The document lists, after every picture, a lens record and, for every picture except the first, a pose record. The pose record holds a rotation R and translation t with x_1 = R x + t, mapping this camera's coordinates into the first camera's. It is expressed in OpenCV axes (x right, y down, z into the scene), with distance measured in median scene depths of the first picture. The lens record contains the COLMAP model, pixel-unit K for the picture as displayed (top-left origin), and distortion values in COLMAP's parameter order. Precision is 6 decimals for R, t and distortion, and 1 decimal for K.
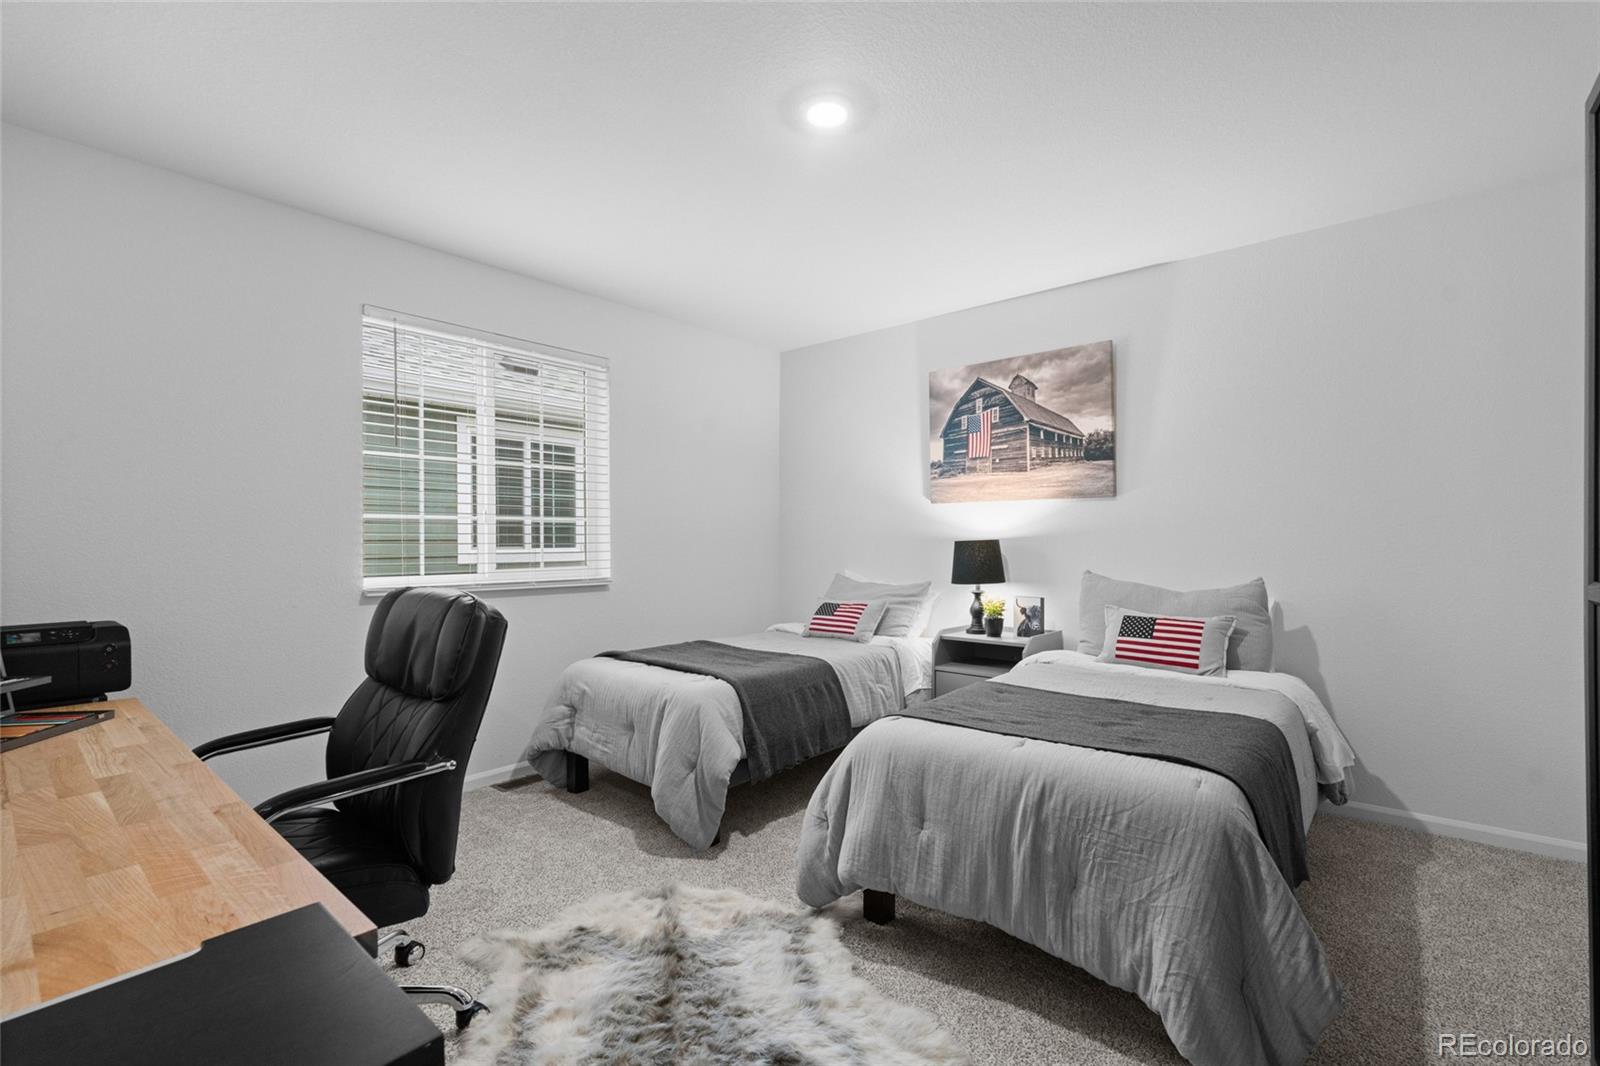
lens RADIAL K [[706.2, 0, 807.3], [0, 706.2, 519.3], [0, 0, 1]] dist [-0.003222, -0.000259]
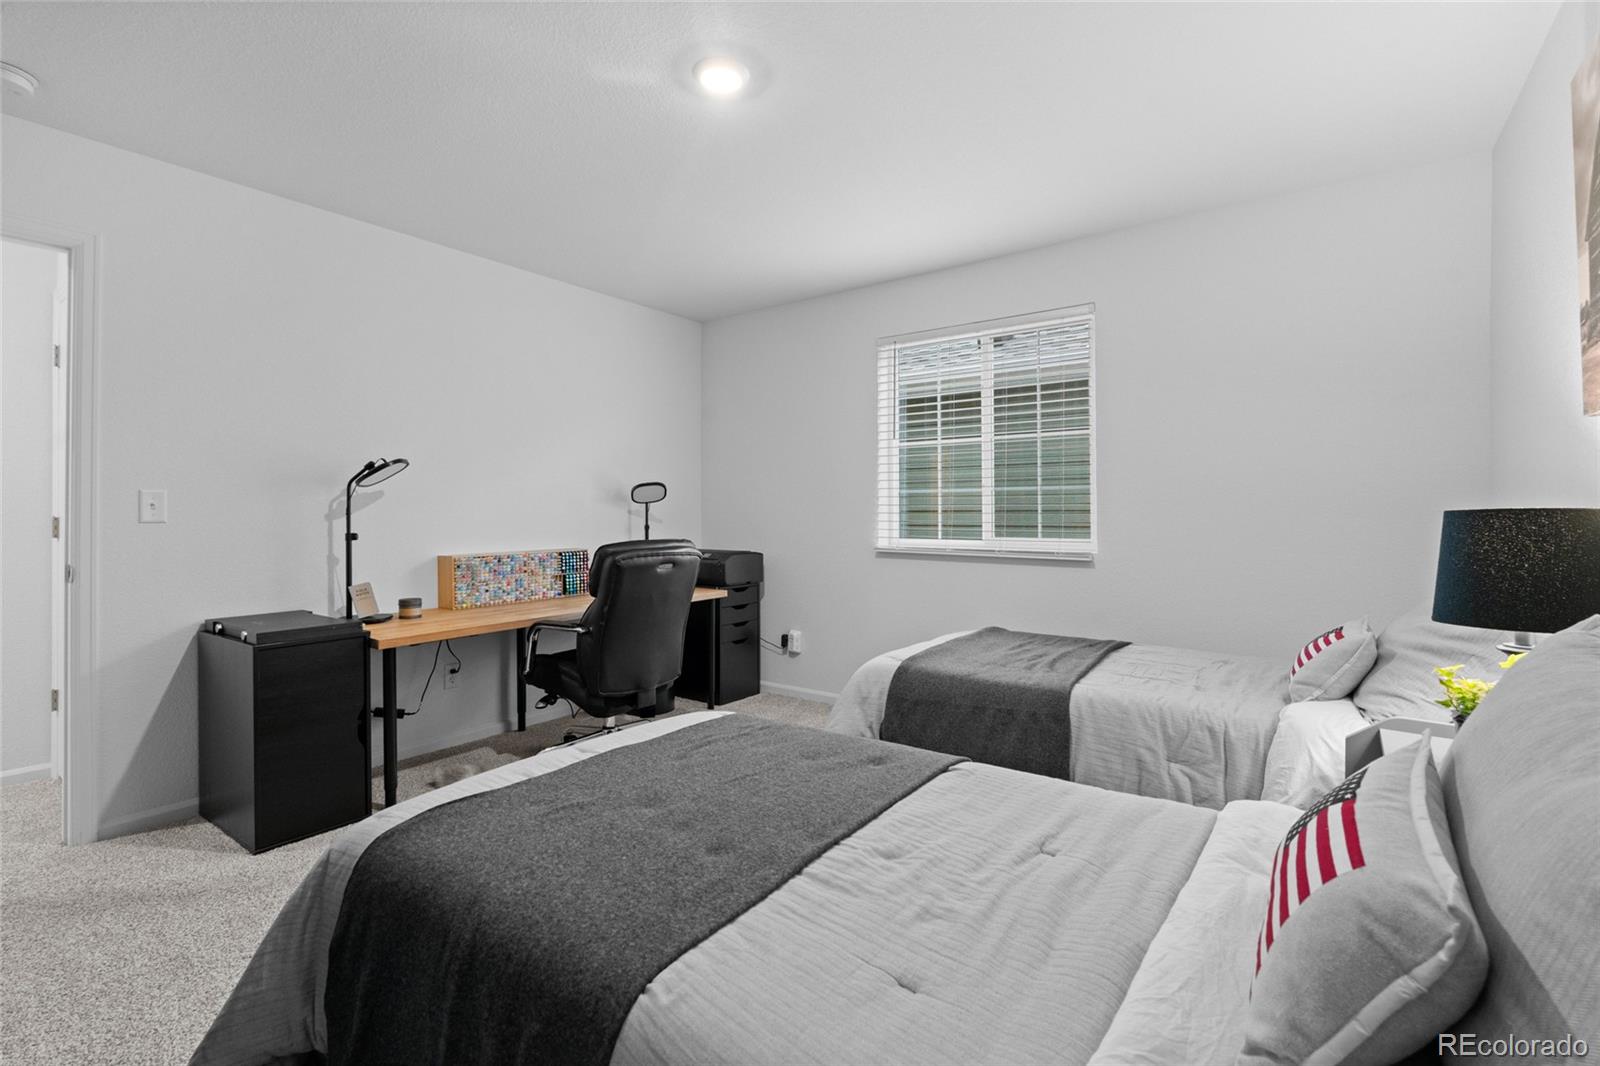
lens RADIAL K [[706.2, 0, 807.3], [0, 706.2, 519.3], [0, 0, 1]] dist [-0.003222, -0.000259]
pose [[0.087705, 0.014807, -0.996036, 0.591420], [0.029691, 0.999406, 0.017471, 0.015349], [0.995704, -0.031105, 0.087213, 0.610044]]
